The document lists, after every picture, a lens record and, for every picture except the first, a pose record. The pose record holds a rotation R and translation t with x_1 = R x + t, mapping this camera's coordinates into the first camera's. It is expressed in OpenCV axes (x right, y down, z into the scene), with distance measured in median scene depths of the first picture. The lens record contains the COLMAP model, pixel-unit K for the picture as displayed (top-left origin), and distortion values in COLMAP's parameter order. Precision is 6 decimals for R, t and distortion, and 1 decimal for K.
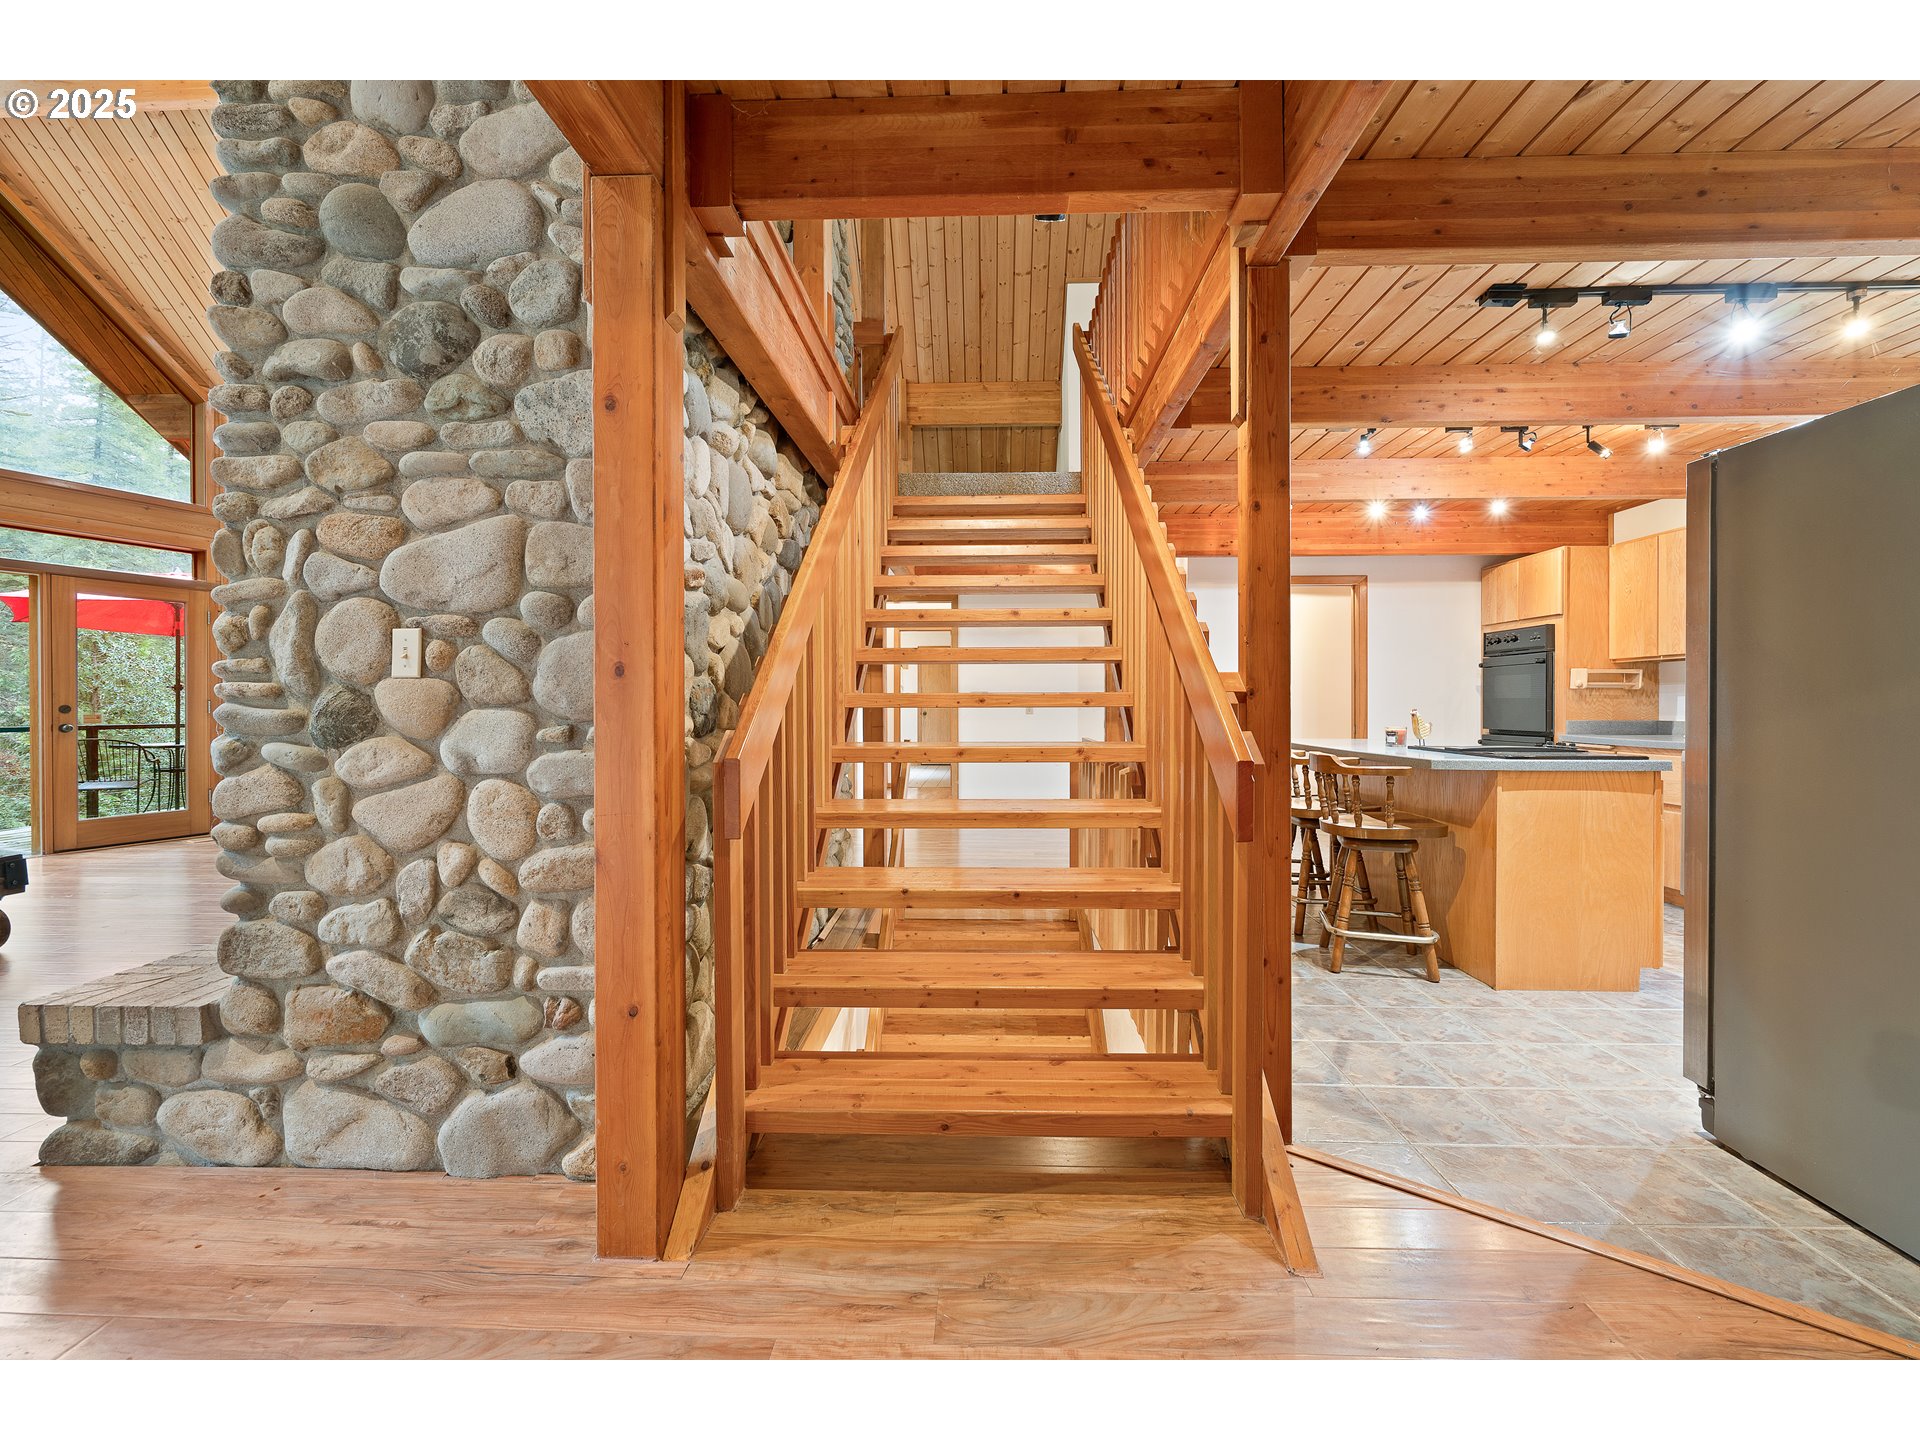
lens RADIAL K [[795.5, 0, 967.1], [0, 795.5, 702.6], [0, 0, 1]] dist [-0.001944, -0.000119]
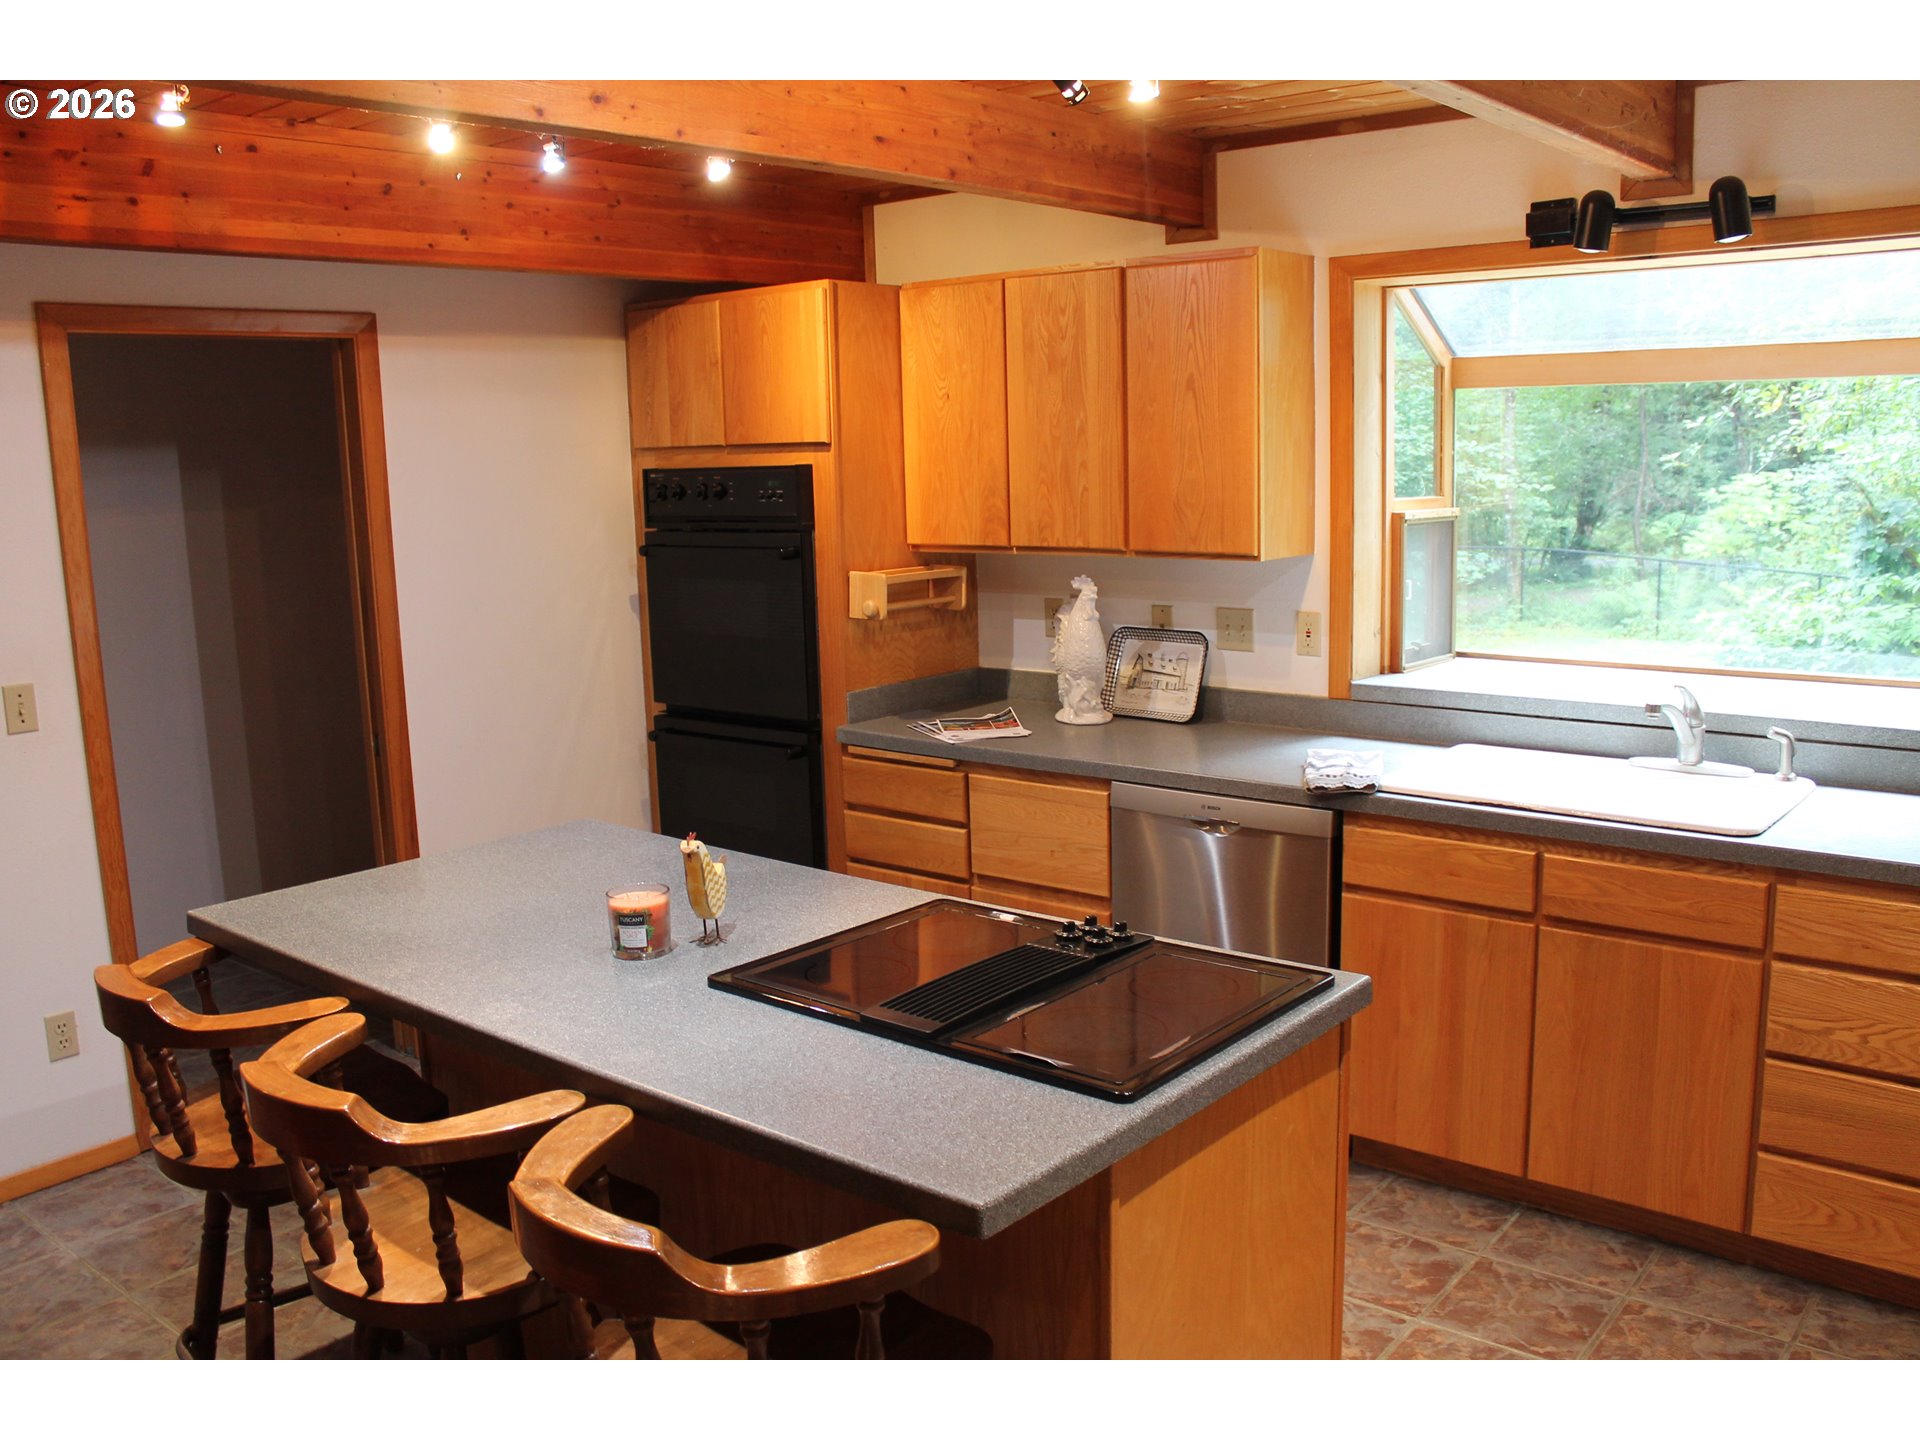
lens RADIAL K [[1633.3, 0, 960.0], [0, 1633.3, 720.0], [0, 0, 1]] dist [-0.162197, 0.173591]
pose [[0.619642, -0.148033, 0.770799, 0.107136], [0.028199, 0.985618, 0.166620, -0.105685], [-0.784378, -0.081509, 0.614904, 0.397469]]
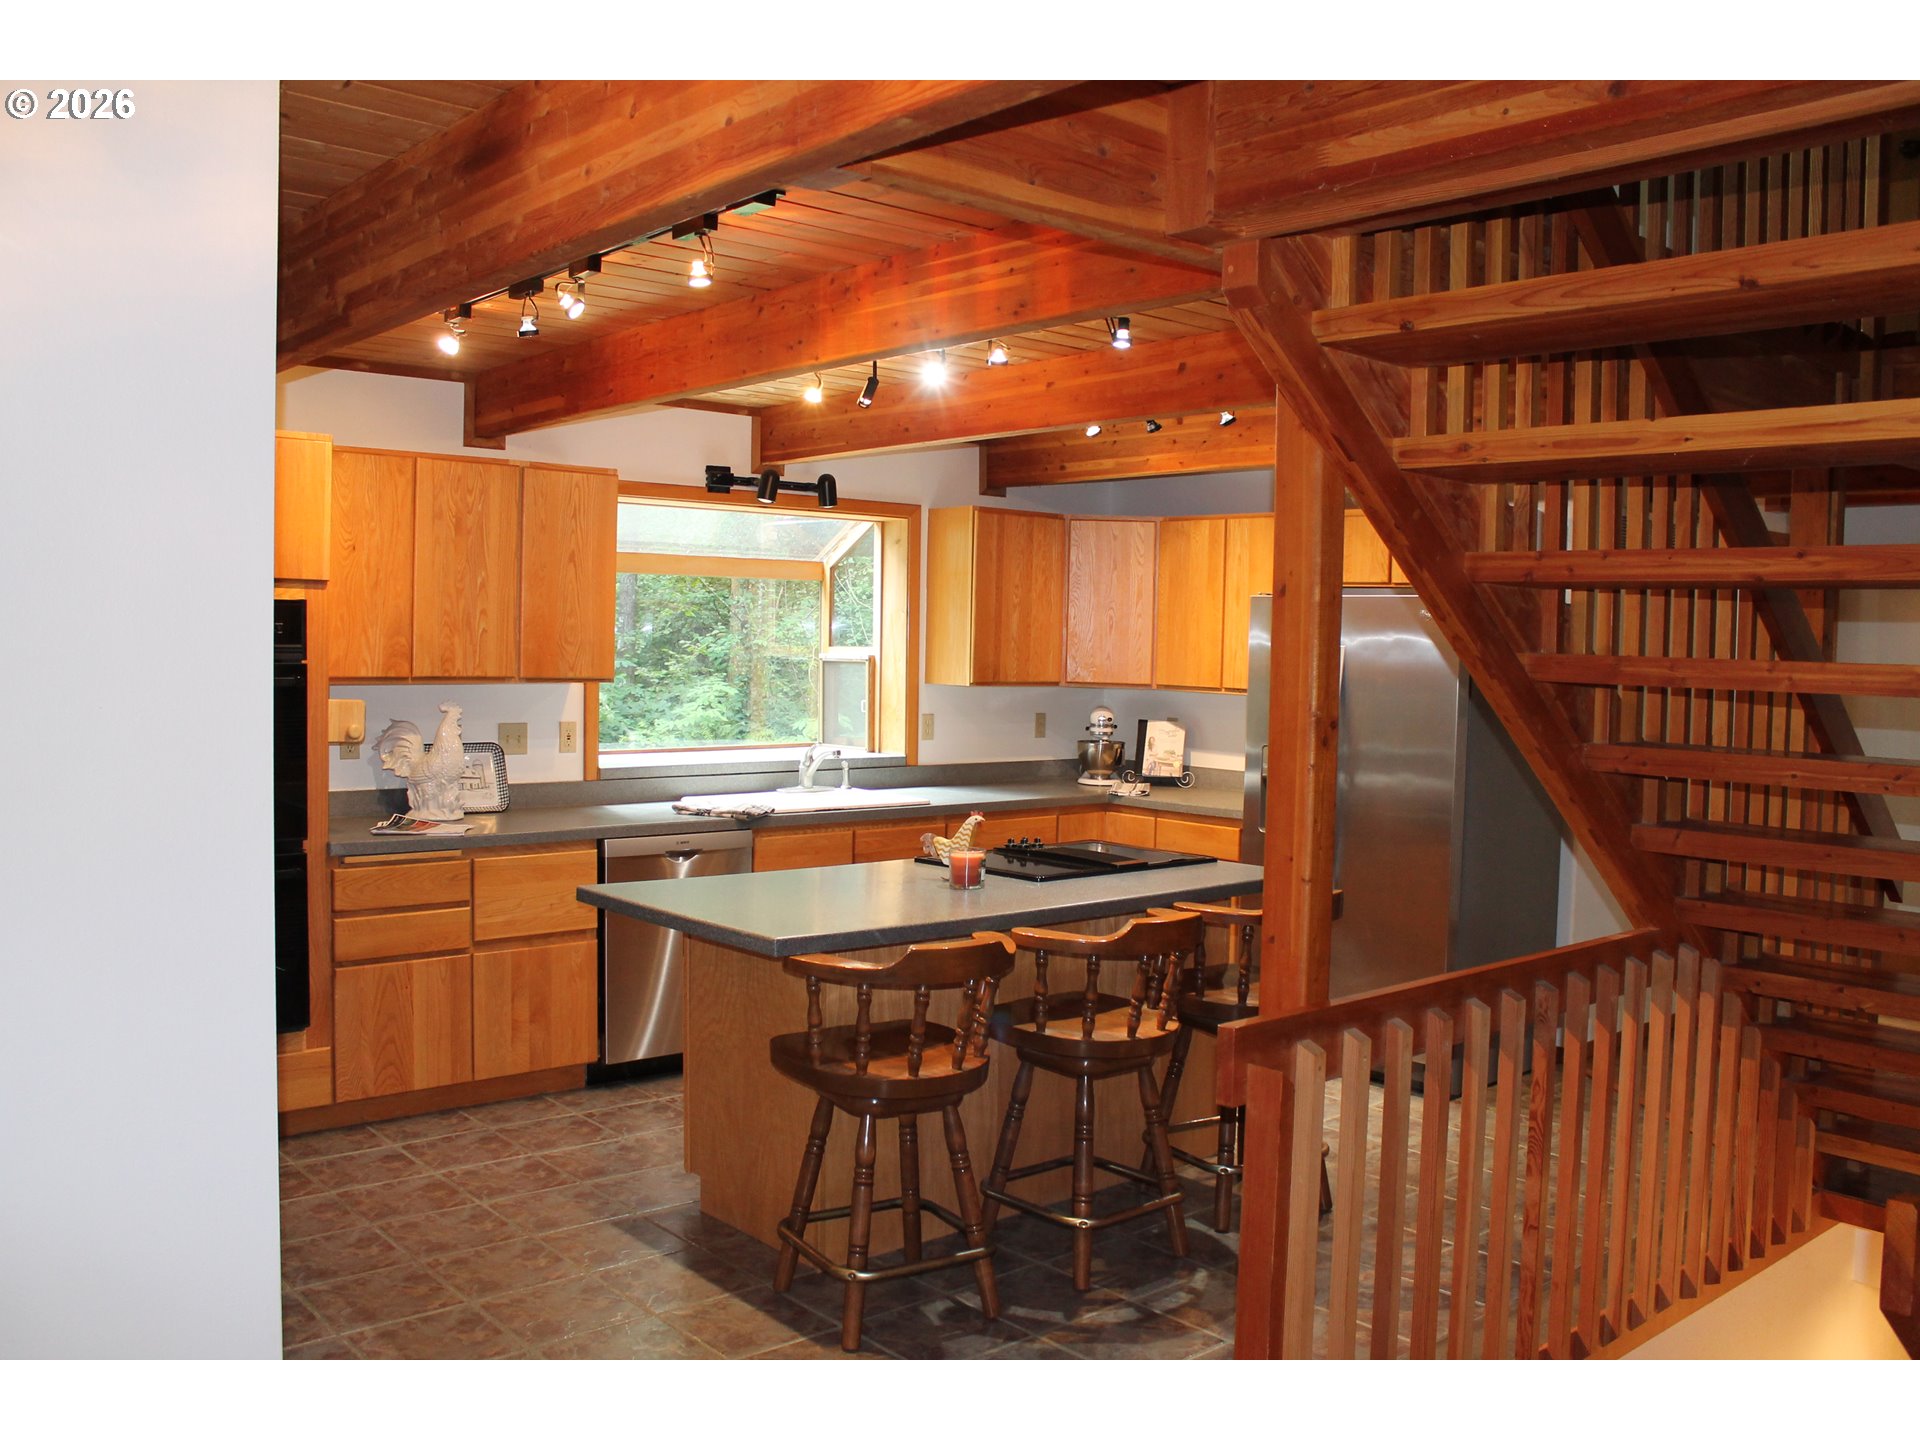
lens RADIAL K [[1633.3, 0, 960.0], [0, 1633.3, 720.0], [0, 0, 1]] dist [-0.162197, 0.173591]
pose [[-0.676279, -0.049082, 0.735009, -0.179582], [-0.019176, 0.998613, 0.049040, -0.081791], [-0.736396, 0.019071, -0.676282, 1.326806]]
